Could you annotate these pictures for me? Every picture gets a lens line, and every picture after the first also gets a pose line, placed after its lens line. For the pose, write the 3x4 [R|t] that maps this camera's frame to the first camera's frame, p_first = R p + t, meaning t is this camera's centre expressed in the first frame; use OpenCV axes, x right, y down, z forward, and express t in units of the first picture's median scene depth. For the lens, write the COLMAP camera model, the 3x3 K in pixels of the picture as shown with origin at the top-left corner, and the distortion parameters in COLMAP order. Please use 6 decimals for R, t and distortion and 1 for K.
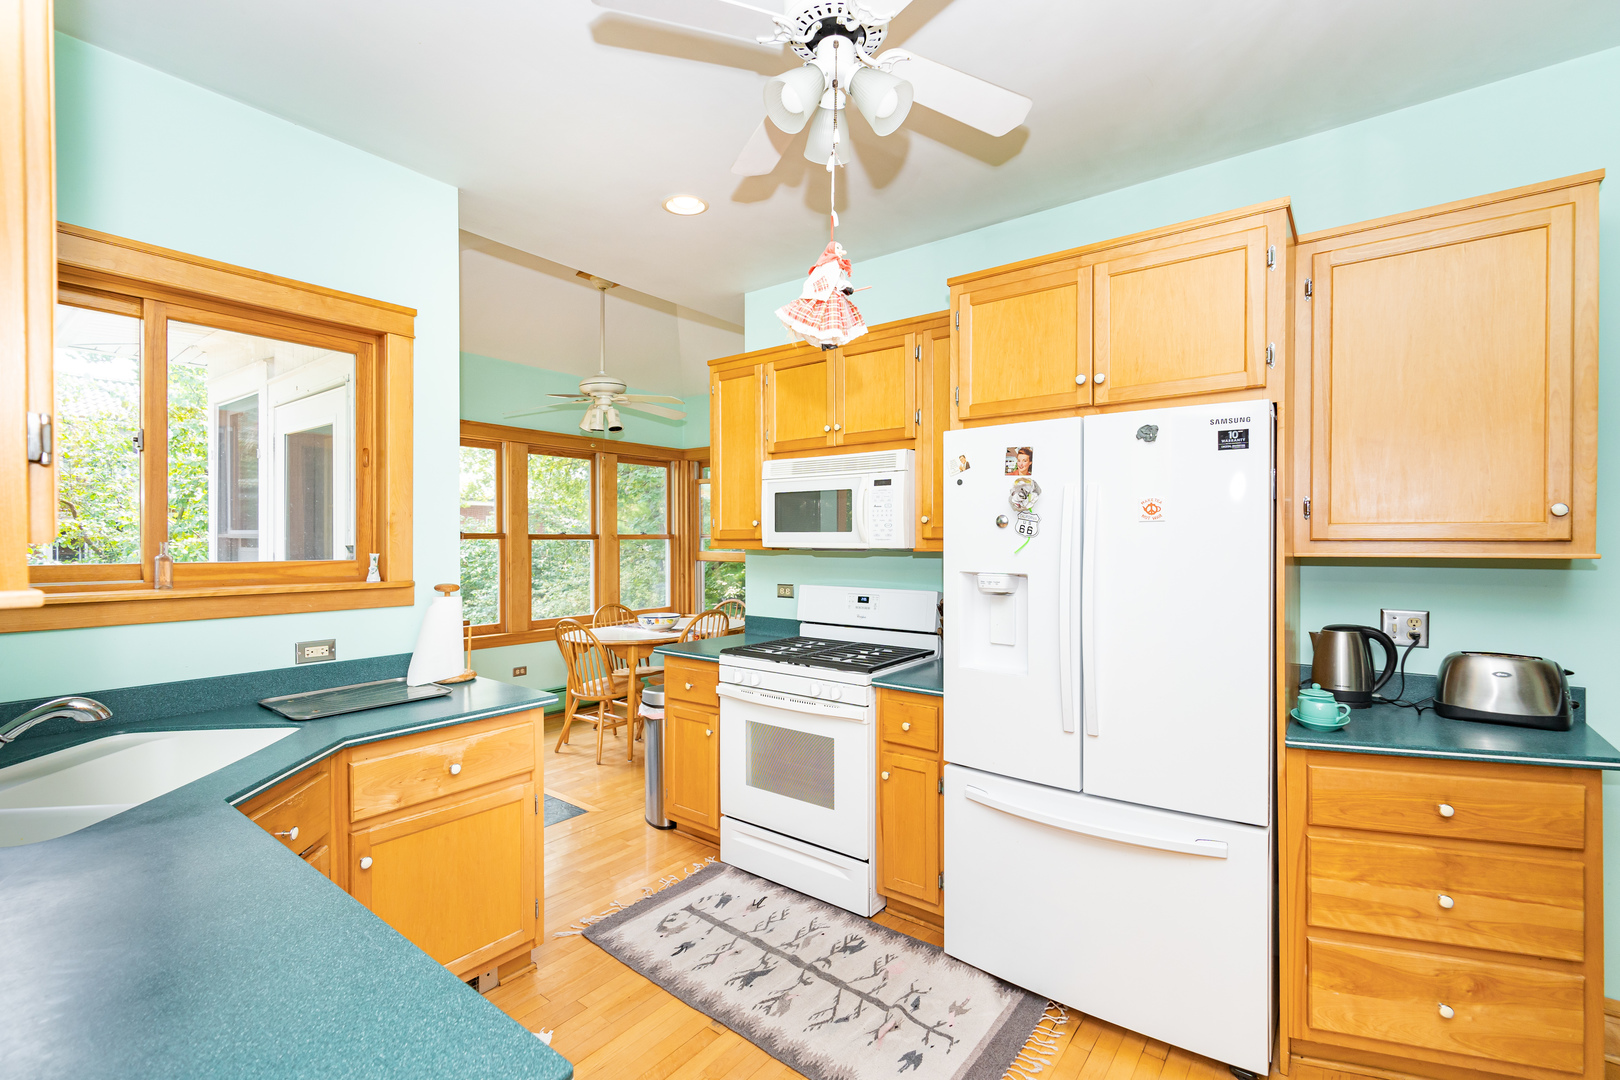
lens RADIAL K [[713.0, 0, 821.5], [0, 713.0, 544.4], [0, 0, 1]] dist [0.000845, 0.000597]
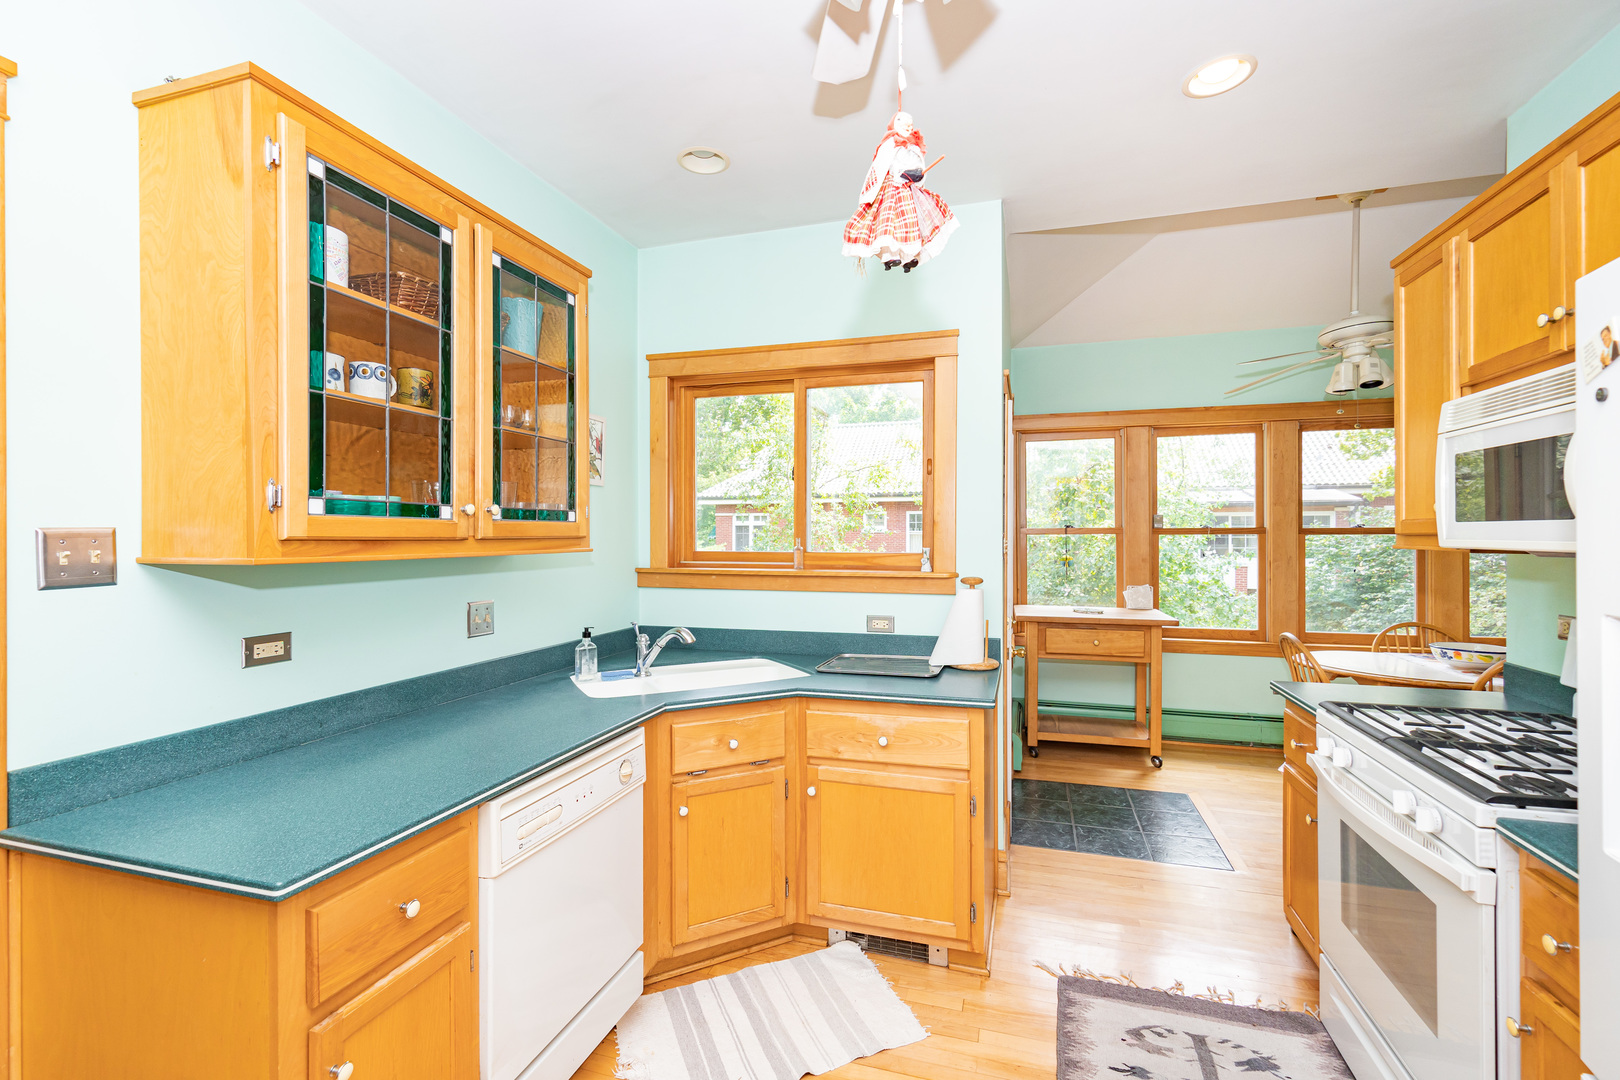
lens RADIAL K [[713.0, 0, 833.4], [0, 713.0, 538.4], [0, 0, 1]] dist [0.000845, 0.000597]
pose [[0.343608, 0.002491, -0.939110, 0.303187], [-0.003321, 0.999993, 0.001437, -0.002855], [0.939107, 0.002625, 0.343614, 0.321259]]
